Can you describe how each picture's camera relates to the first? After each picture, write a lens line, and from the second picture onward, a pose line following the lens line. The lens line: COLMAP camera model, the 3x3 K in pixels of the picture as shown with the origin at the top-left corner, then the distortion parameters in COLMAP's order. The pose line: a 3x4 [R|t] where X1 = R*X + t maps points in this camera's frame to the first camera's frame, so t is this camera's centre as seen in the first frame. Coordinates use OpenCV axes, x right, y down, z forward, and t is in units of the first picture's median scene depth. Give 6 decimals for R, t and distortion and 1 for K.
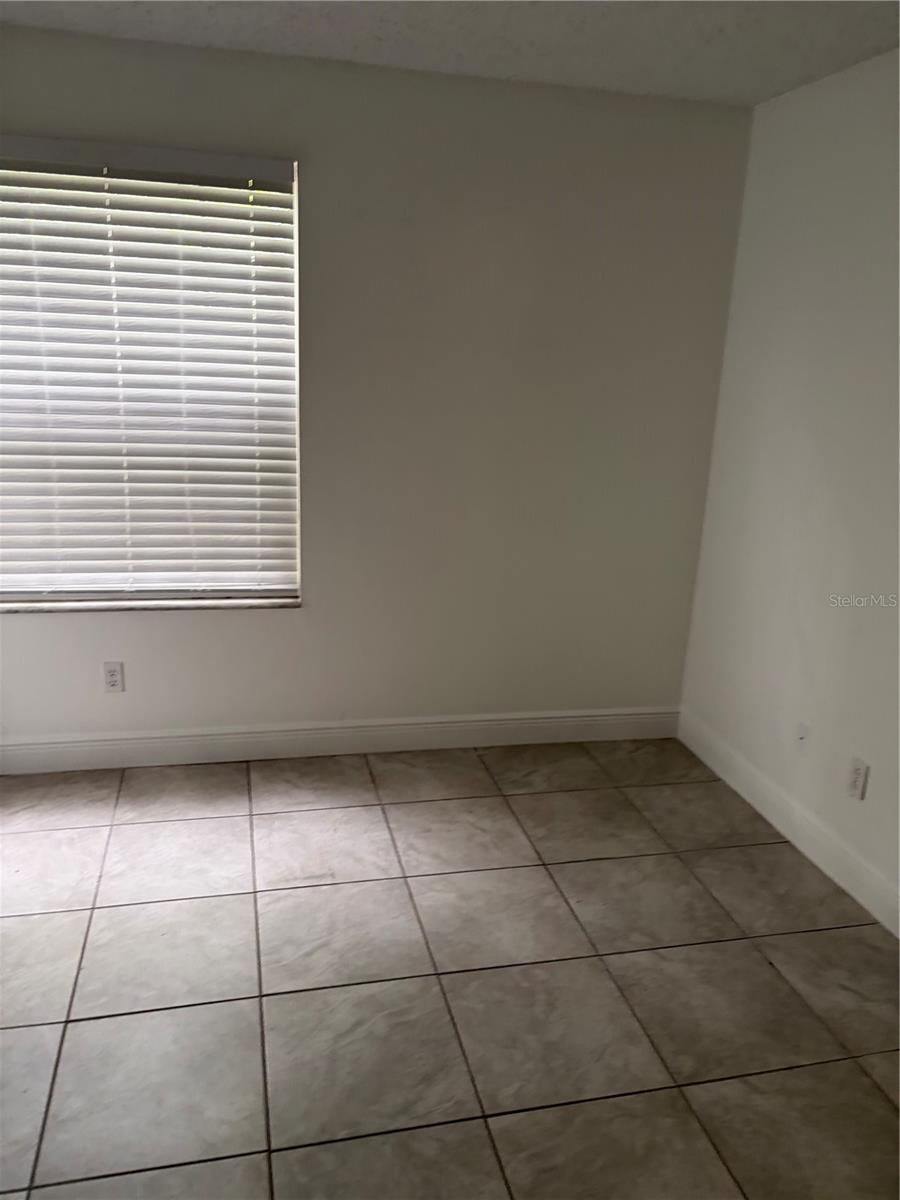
lens RADIAL K [[903.9, 0, 450.0], [0, 903.9, 600.0], [0, 0, 1]] dist [0.062143, -0.085167]
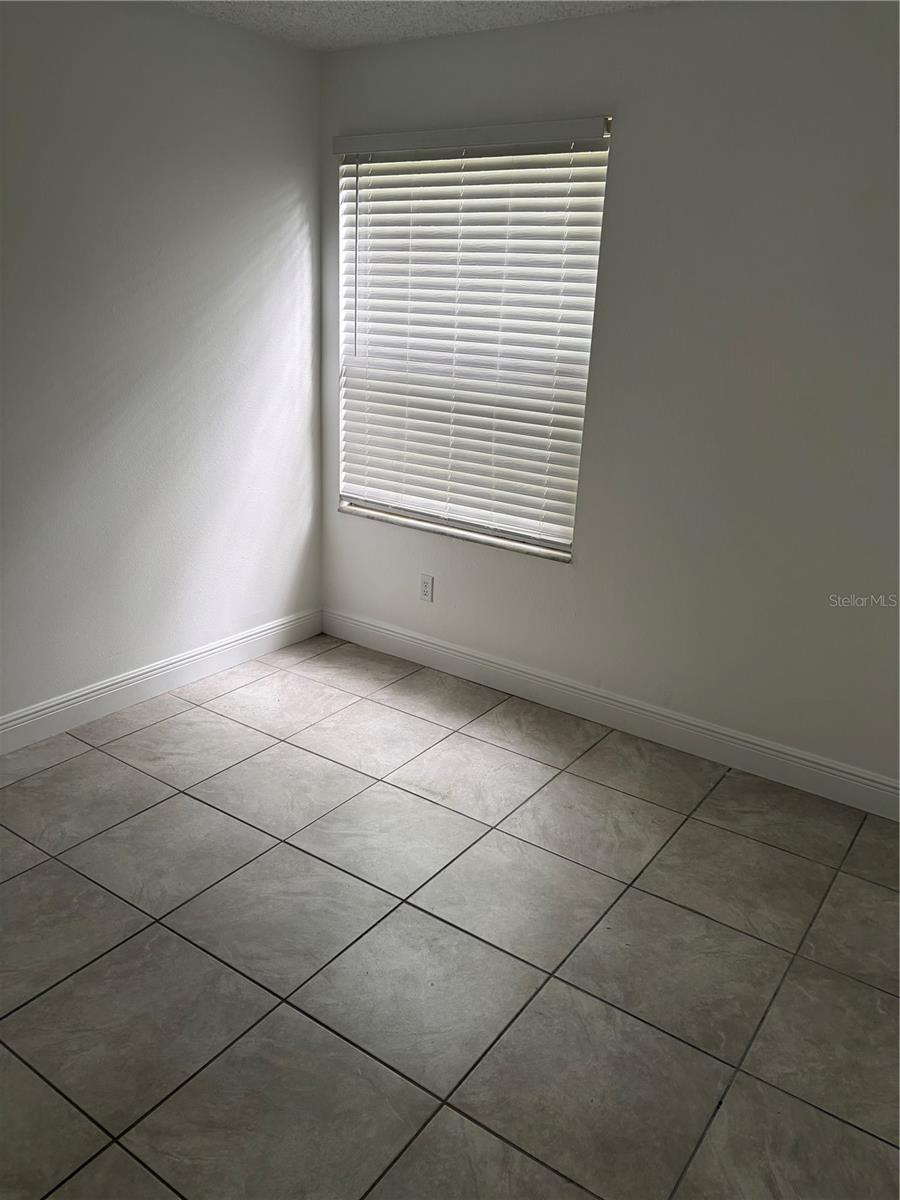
lens RADIAL K [[903.9, 0, 450.0], [0, 903.9, 600.0], [0, 0, 1]] dist [0.062143, -0.085167]
pose [[0.662732, 0.226119, -0.713902, 0.505469], [-0.214955, 0.970646, 0.107891, -0.034641], [0.717342, 0.081954, 0.691884, 0.211914]]
